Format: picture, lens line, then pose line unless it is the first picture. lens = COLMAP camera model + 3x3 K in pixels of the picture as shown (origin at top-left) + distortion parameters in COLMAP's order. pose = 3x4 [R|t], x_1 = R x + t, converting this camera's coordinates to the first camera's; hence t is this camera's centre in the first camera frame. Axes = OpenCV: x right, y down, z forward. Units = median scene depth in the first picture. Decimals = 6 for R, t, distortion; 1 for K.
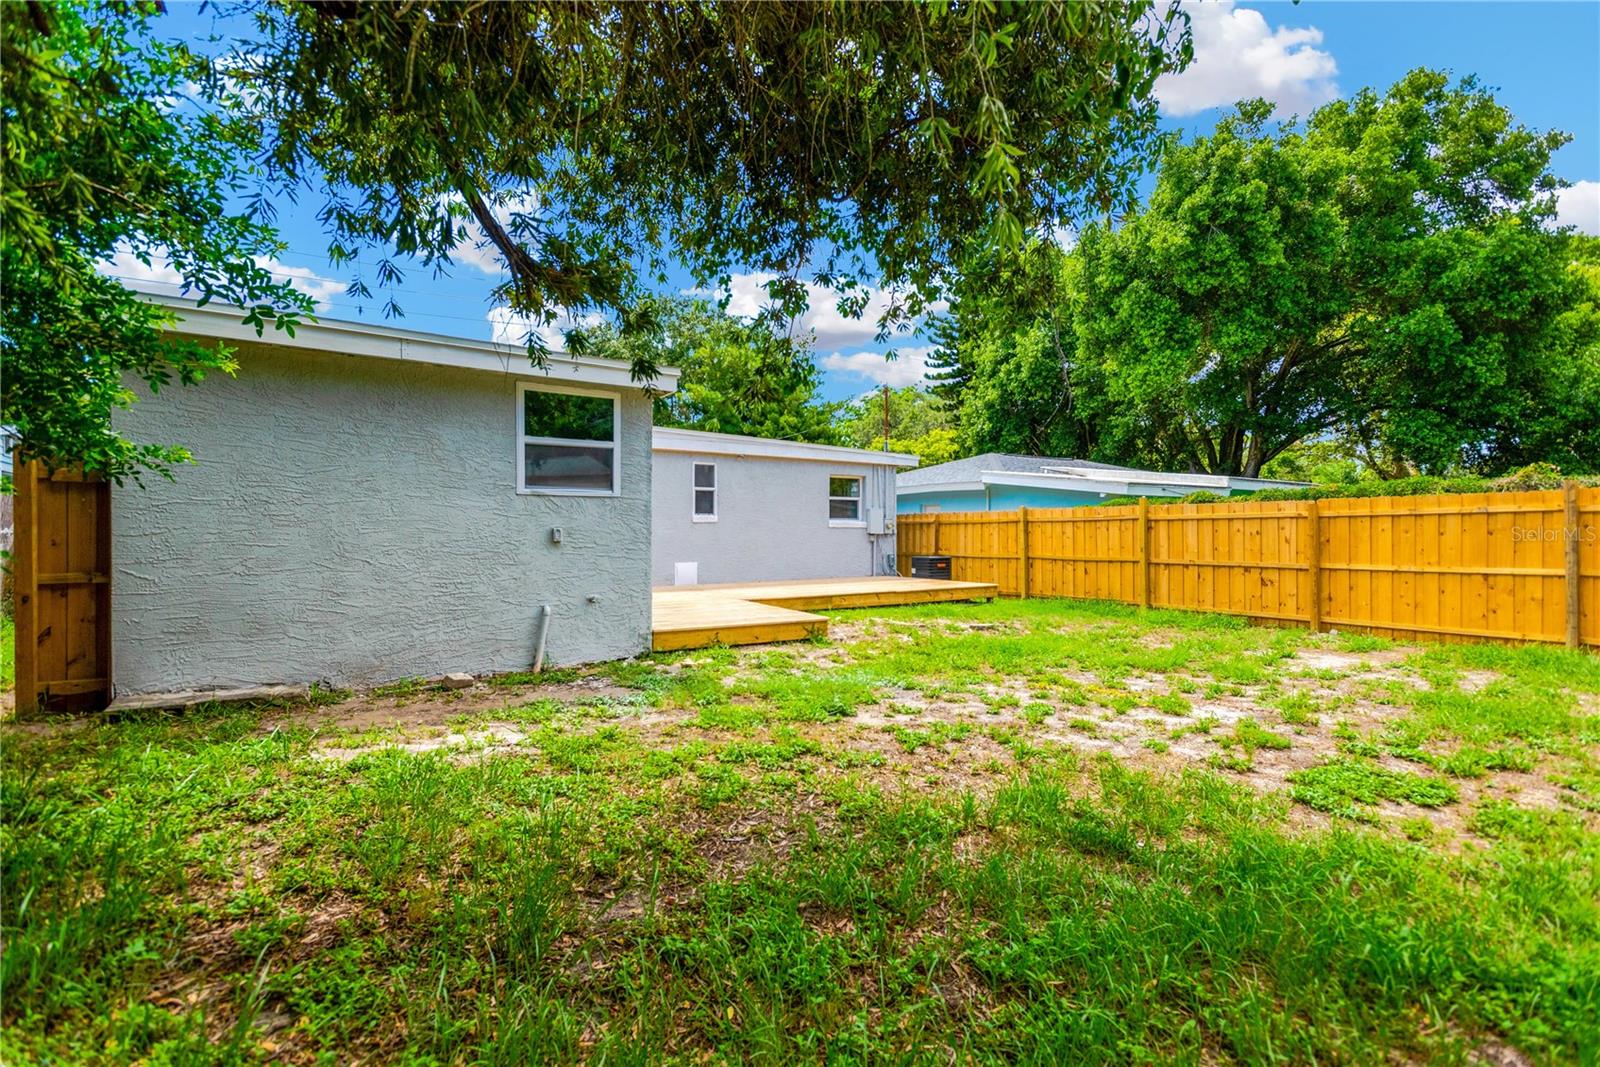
lens RADIAL K [[746.8, 0, 800.0], [0, 746.8, 533.5], [0, 0, 1]] dist [0.025297, -0.008296]
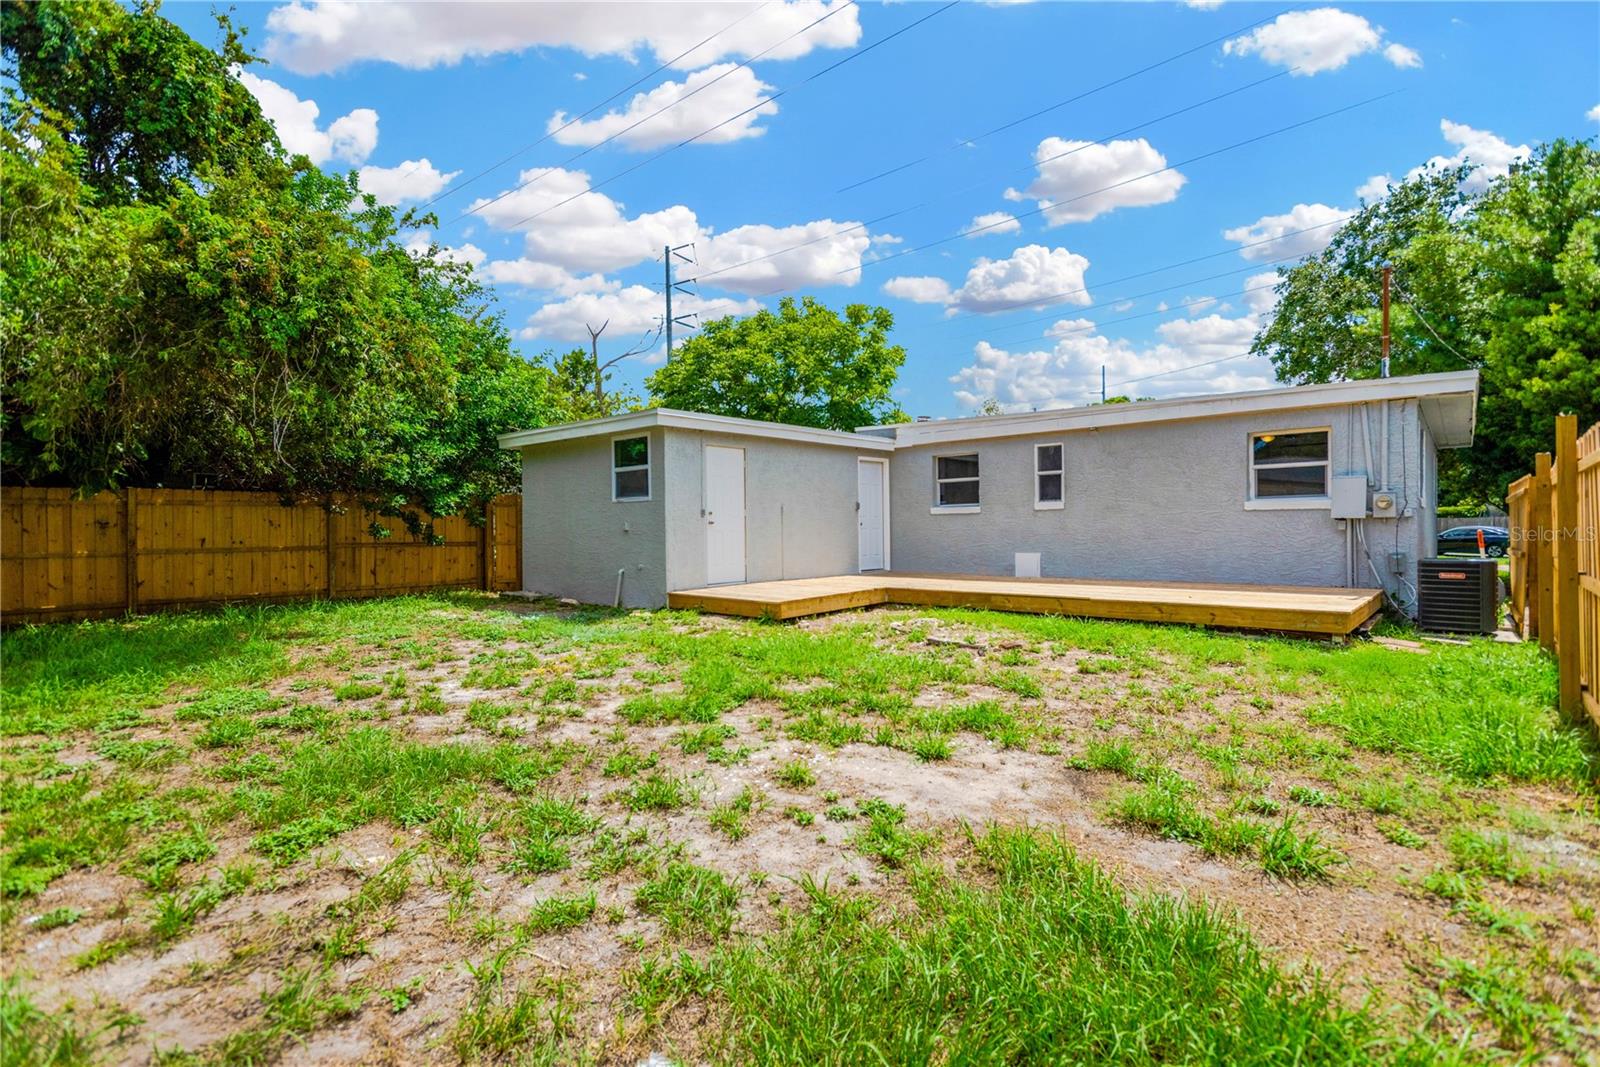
lens RADIAL K [[746.8, 0, 800.0], [0, 746.8, 533.5], [0, 0, 1]] dist [0.025297, -0.008296]
pose [[0.251733, 0.002225, -0.967794, 0.676272], [0.009009, 0.999949, 0.004642, 0.006792], [0.967755, -0.009888, 0.251700, 0.479373]]
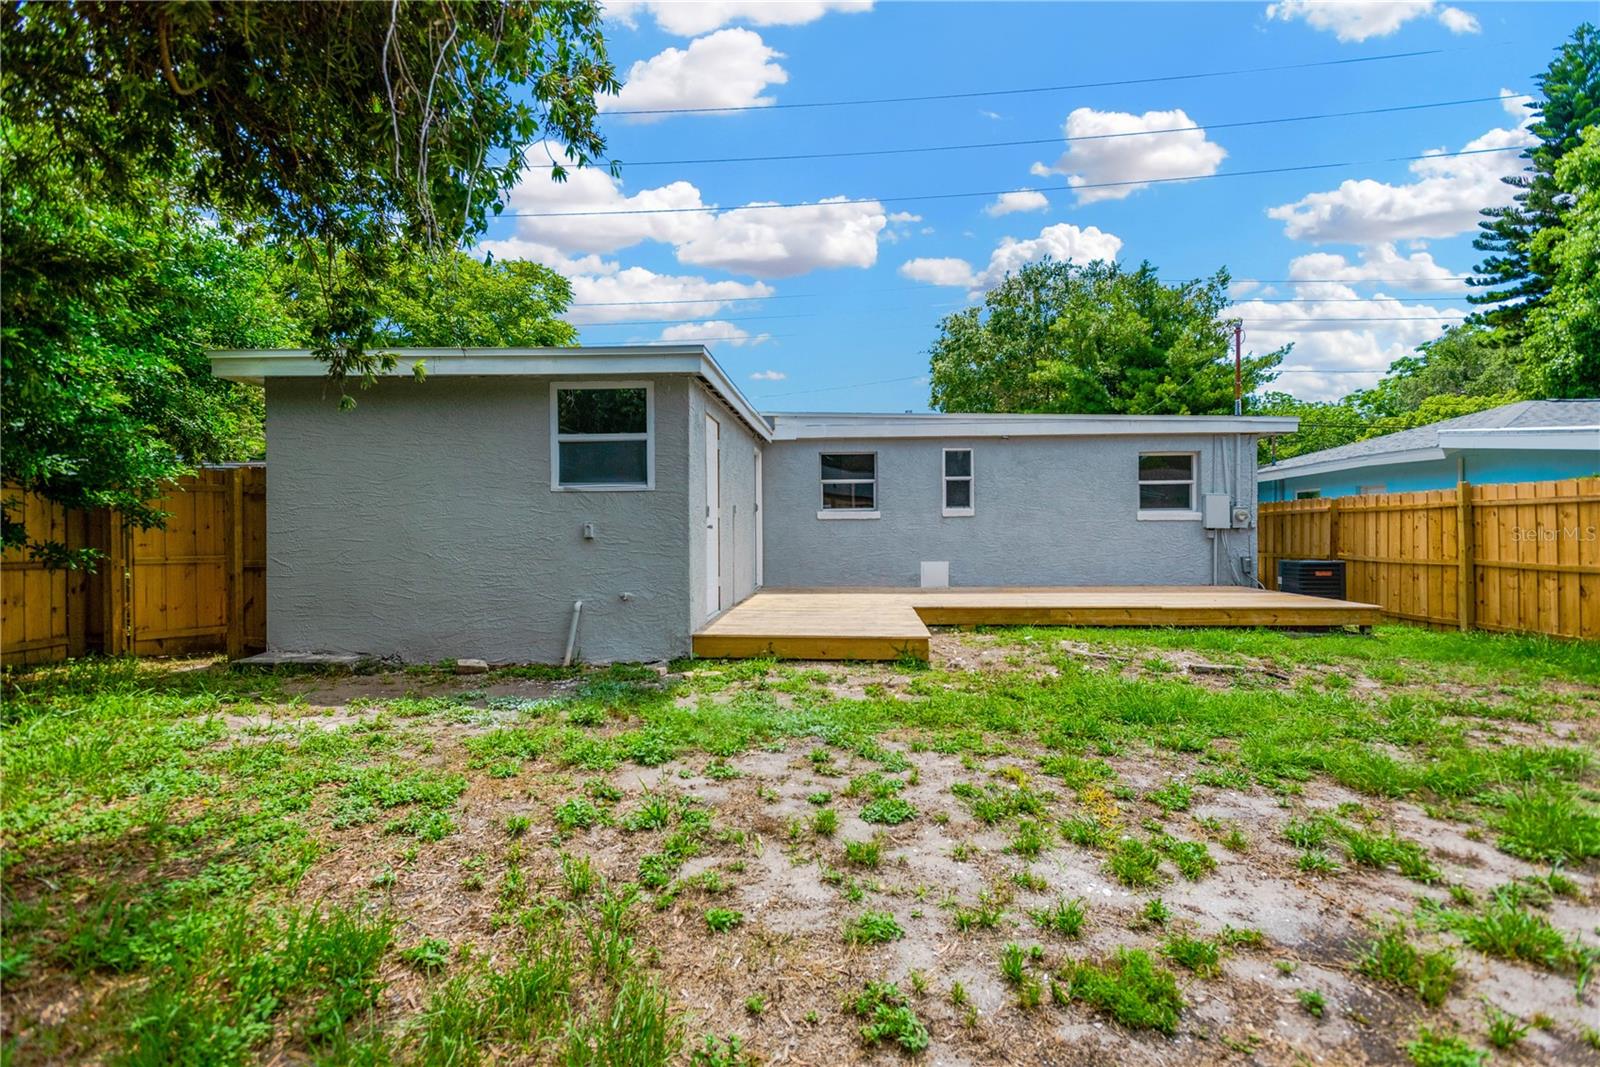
lens RADIAL K [[746.8, 0, 800.0], [0, 746.8, 533.5], [0, 0, 1]] dist [0.025297, -0.008296]
pose [[0.801066, -0.003050, -0.598569, 0.250043], [0.005055, 0.999986, 0.001670, 0.002536], [0.598555, -0.004363, 0.801070, 0.184752]]
